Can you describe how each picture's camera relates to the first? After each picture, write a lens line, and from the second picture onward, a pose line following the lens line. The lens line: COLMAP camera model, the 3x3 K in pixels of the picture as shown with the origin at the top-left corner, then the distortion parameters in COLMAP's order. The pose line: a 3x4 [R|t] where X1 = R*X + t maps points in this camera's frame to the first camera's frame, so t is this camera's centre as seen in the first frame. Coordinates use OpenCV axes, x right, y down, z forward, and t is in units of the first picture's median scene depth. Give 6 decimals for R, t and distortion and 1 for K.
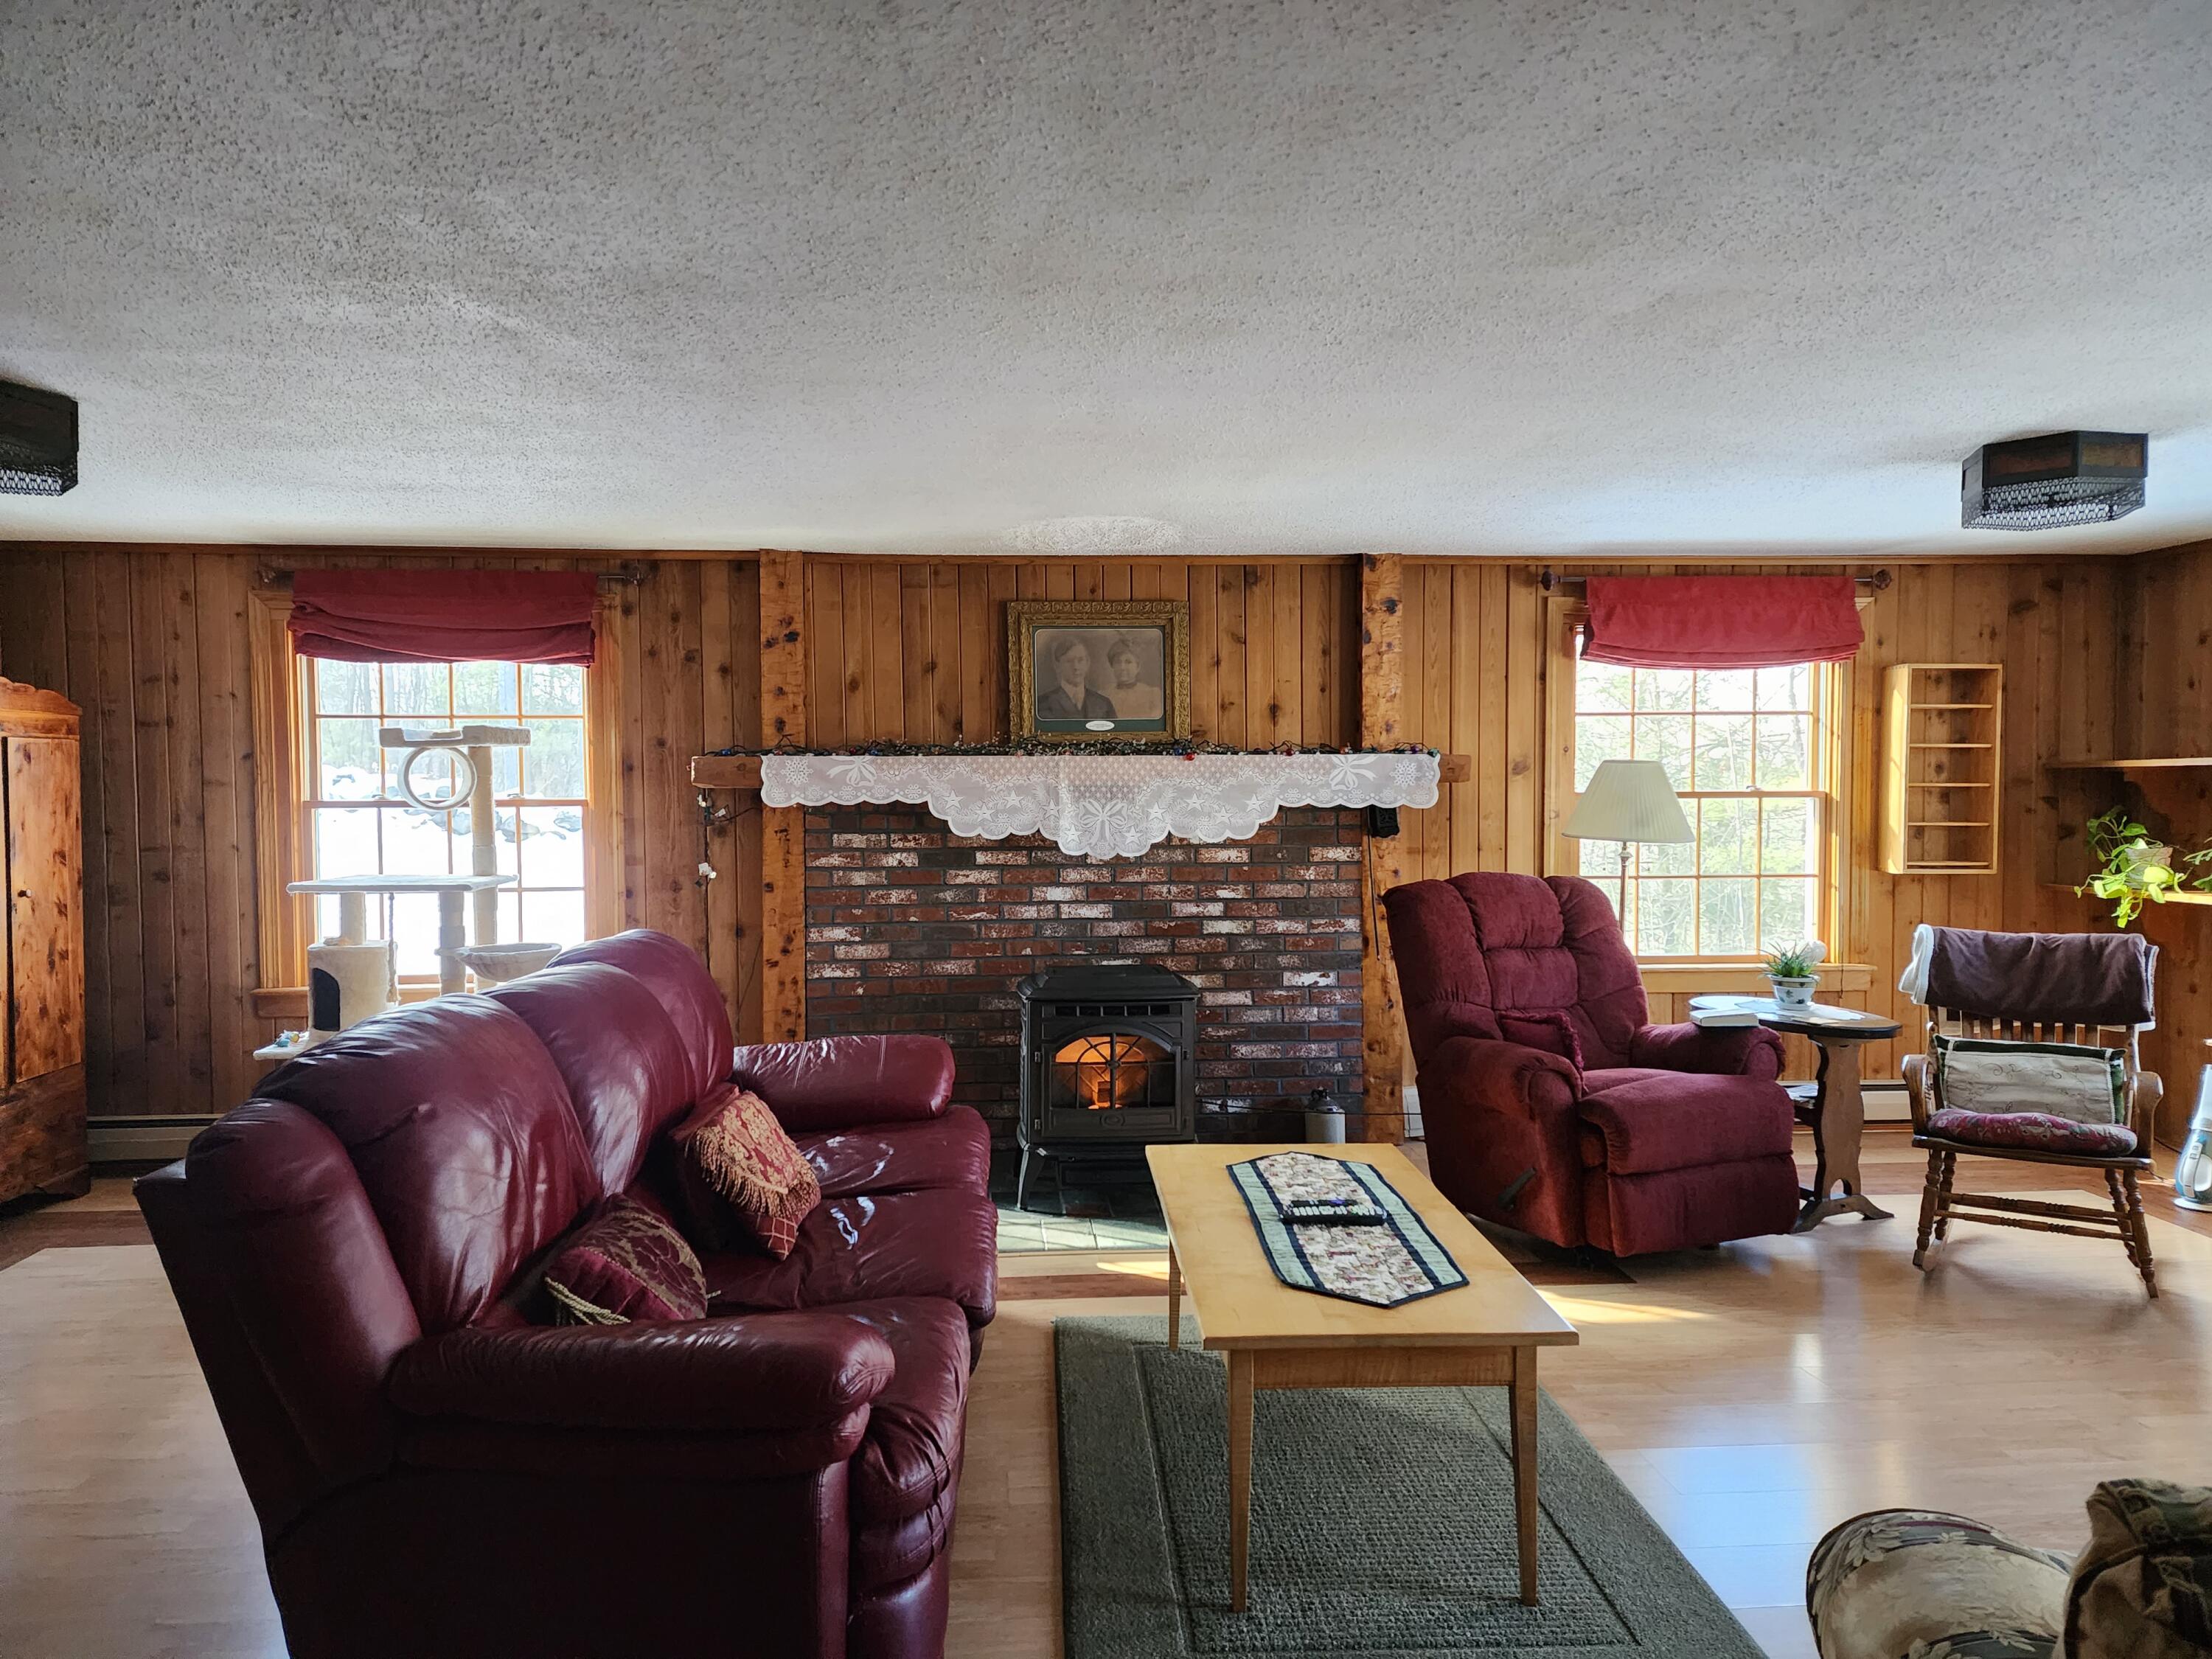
lens RADIAL K [[1459.4, 0, 1106.0], [0, 1459.4, 829.5], [0, 0, 1]] dist [0.075340, -0.066832]
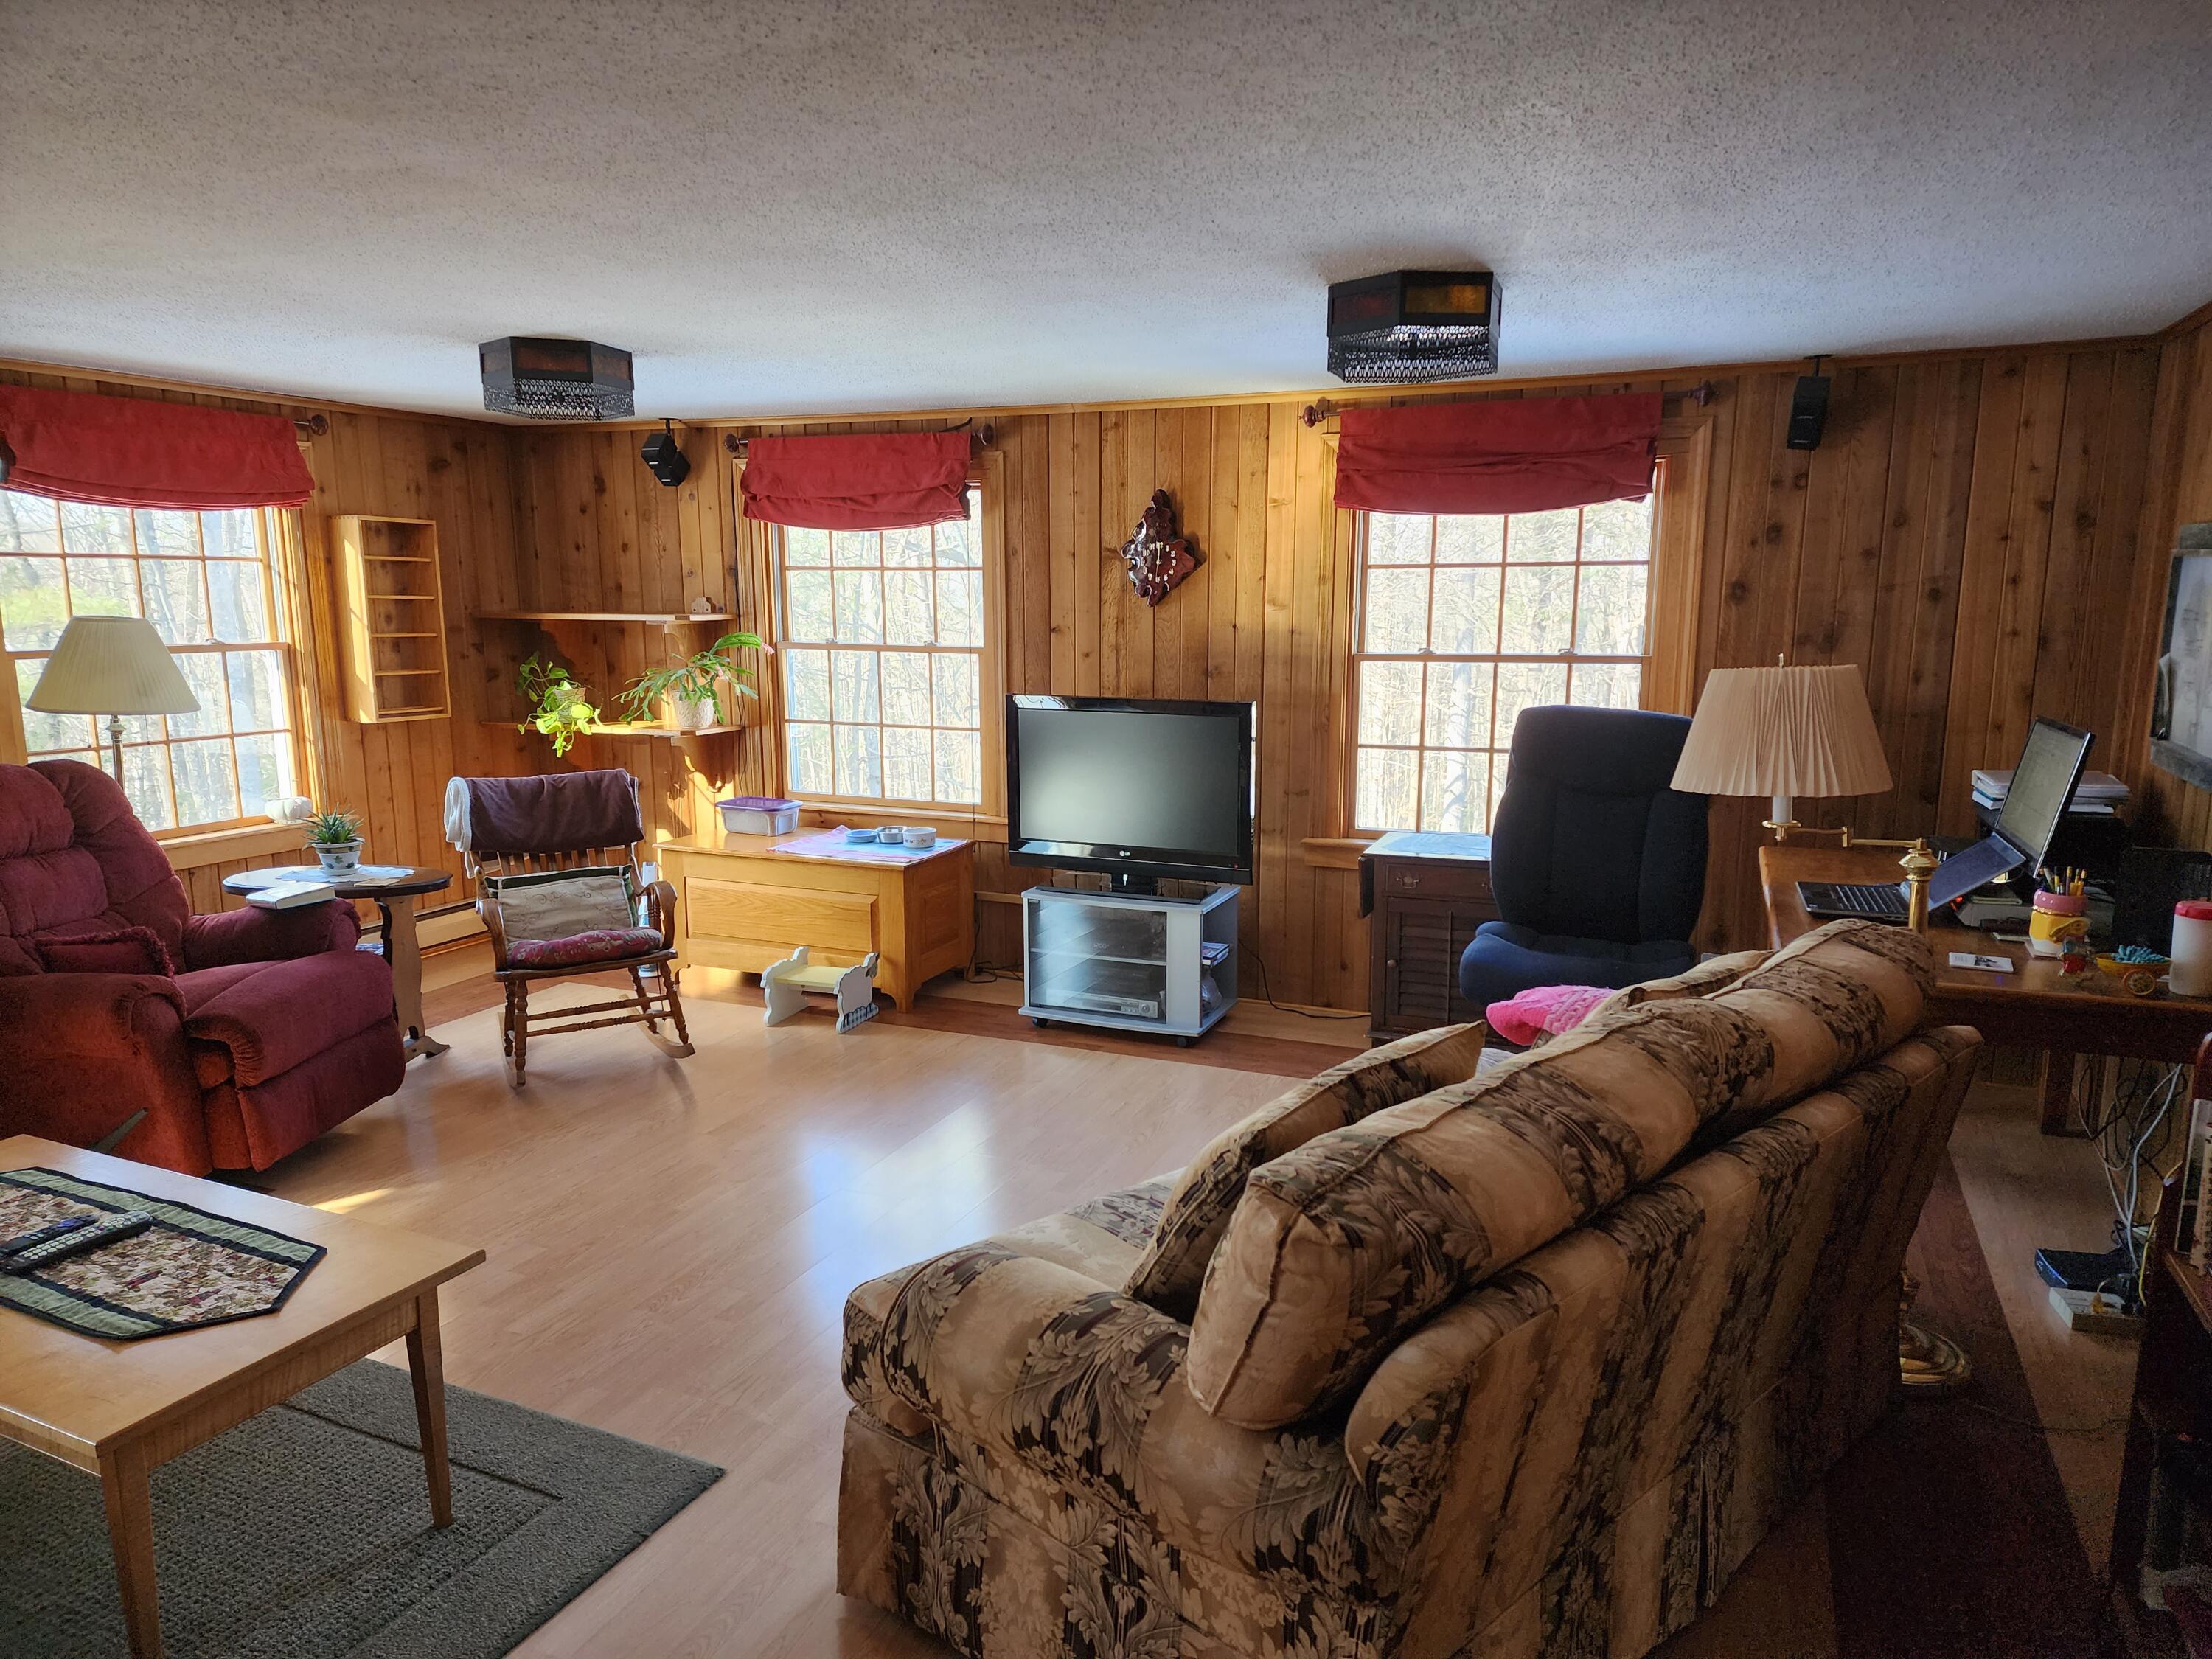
lens RADIAL K [[1459.4, 0, 1106.0], [0, 1459.4, 829.5], [0, 0, 1]] dist [0.075340, -0.066832]
pose [[0.455628, -0.138169, 0.879382, -0.181251], [0.019902, 0.989215, 0.145114, -0.044507], [-0.889948, -0.048616, 0.453464, 0.092579]]
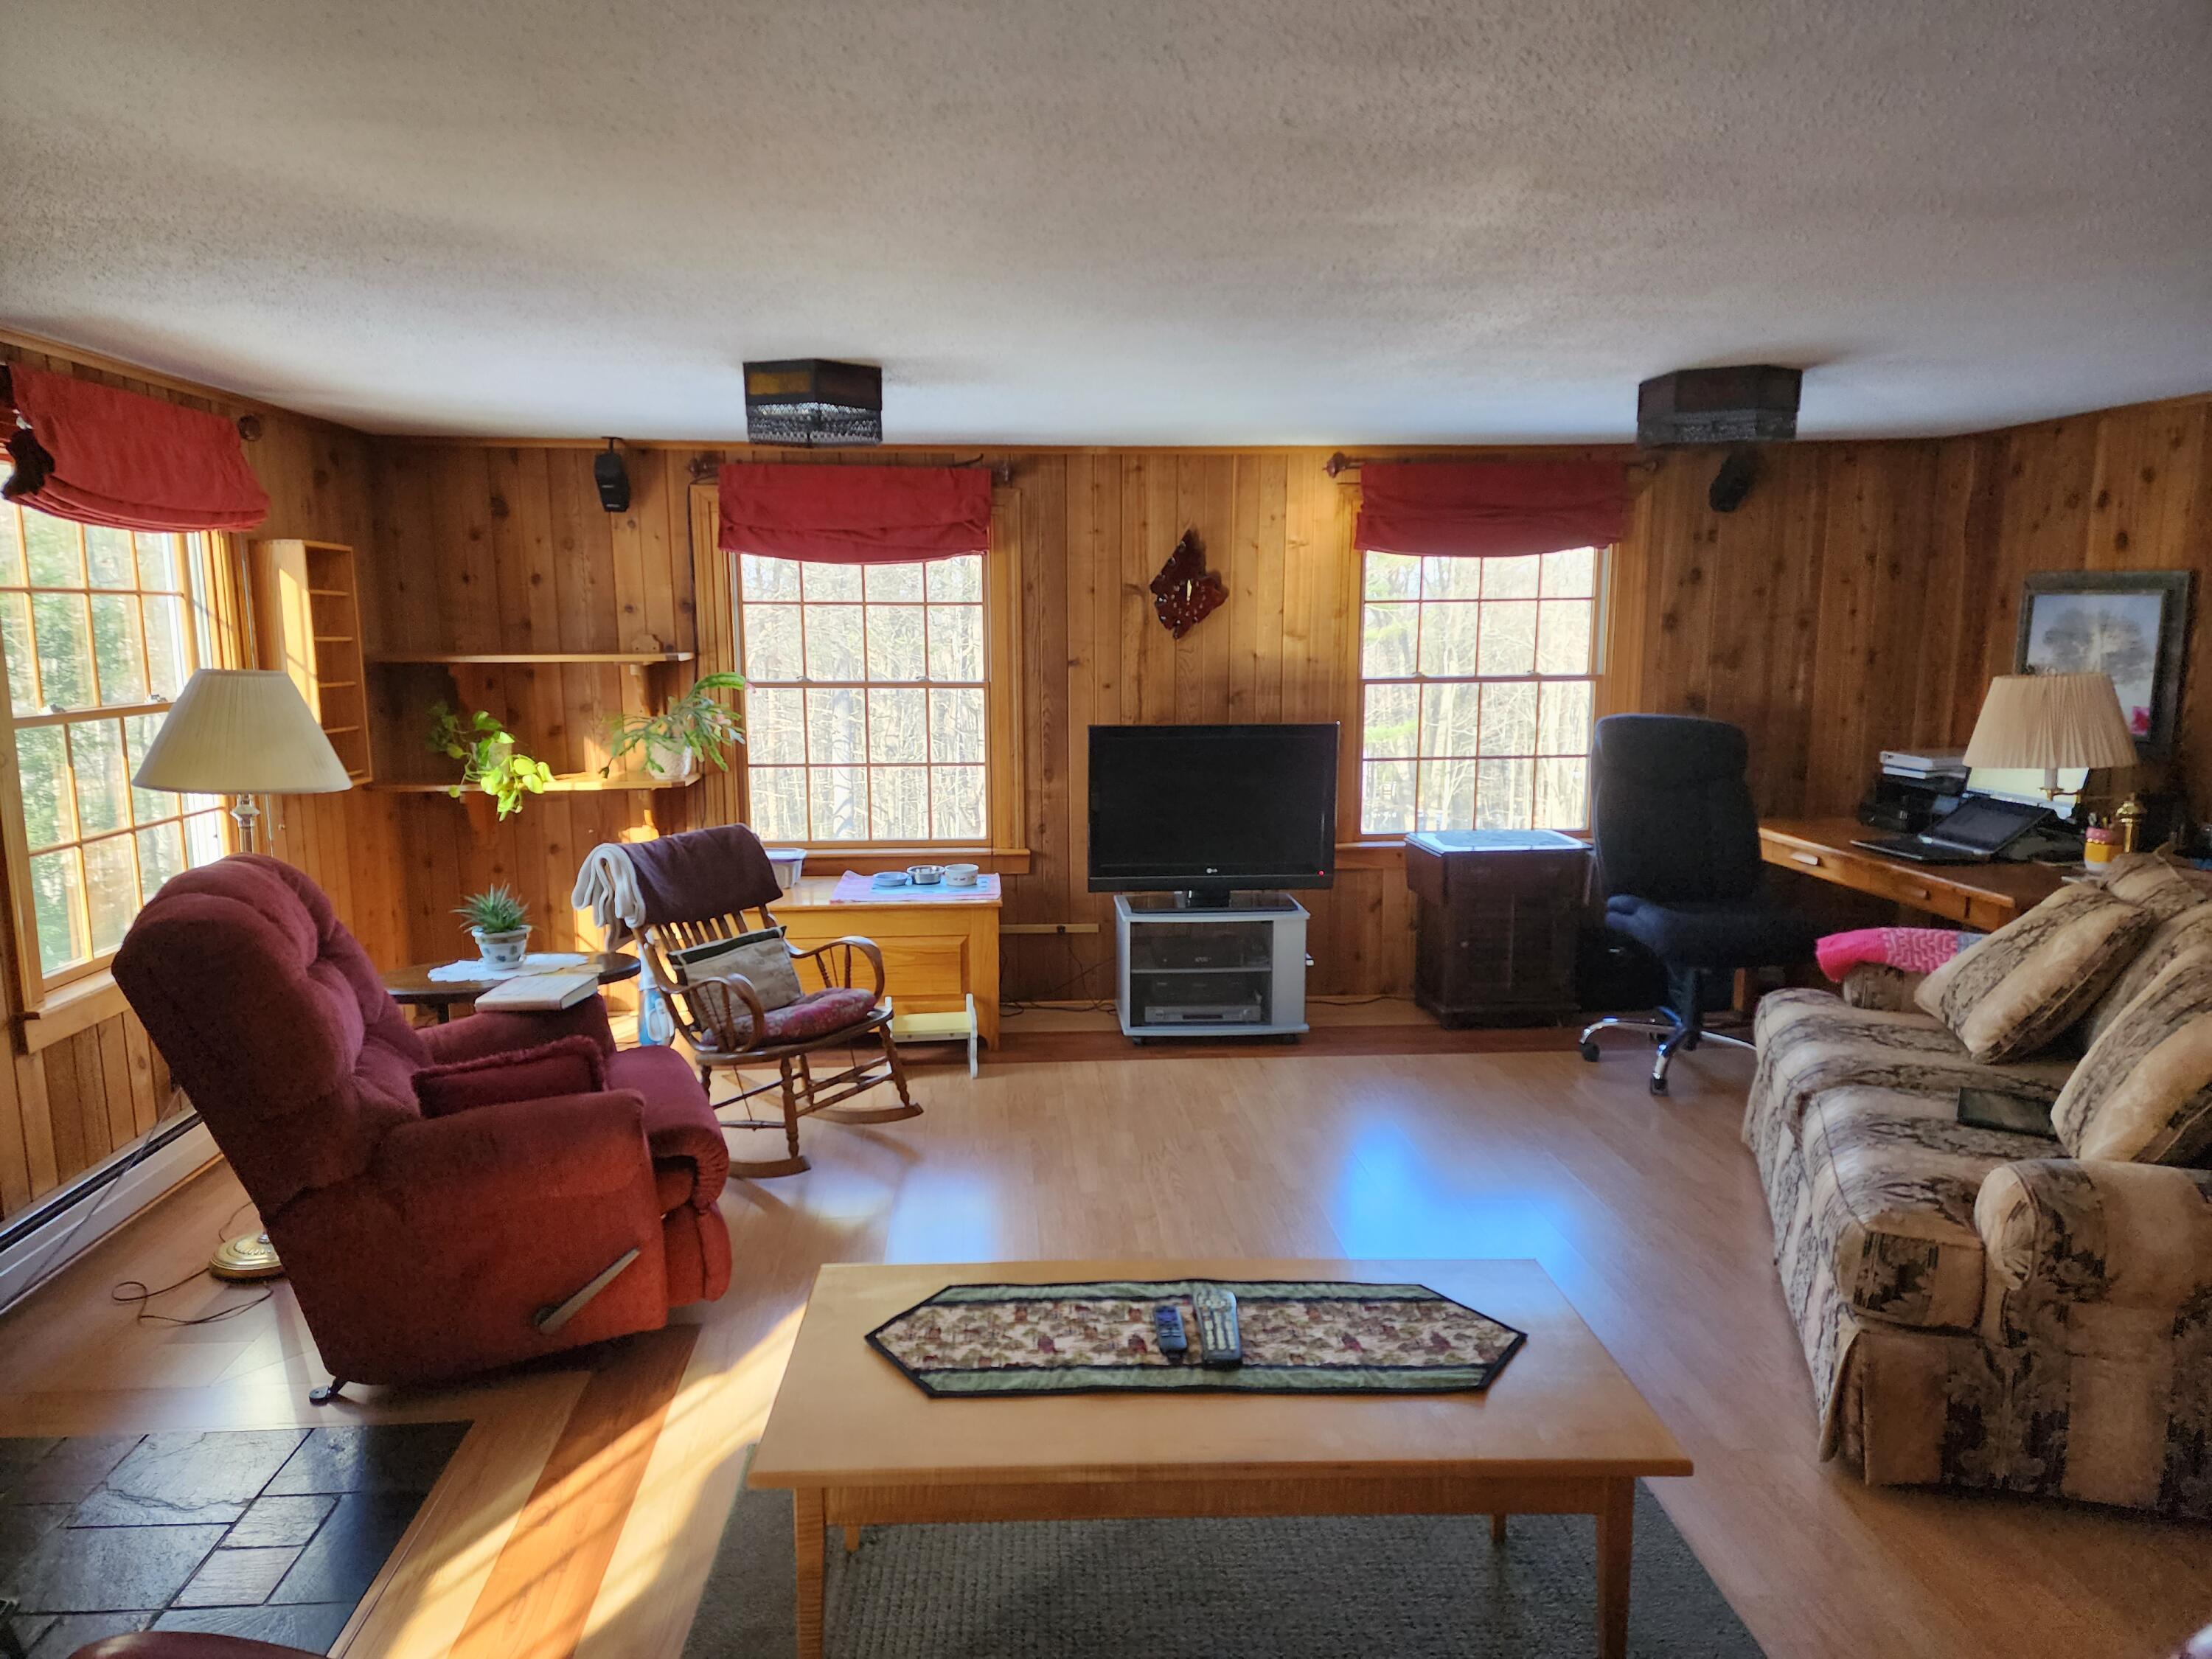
lens RADIAL K [[1464.6, 0, 1054.4], [0, 1464.6, 824.6], [0, 0, 1]] dist [0.085241, -0.063094]
pose [[0.007666, -0.135034, 0.990811, -0.373700], [0.030411, 0.990414, 0.134745, -0.065898], [-0.999508, 0.029099, 0.011699, 0.703186]]
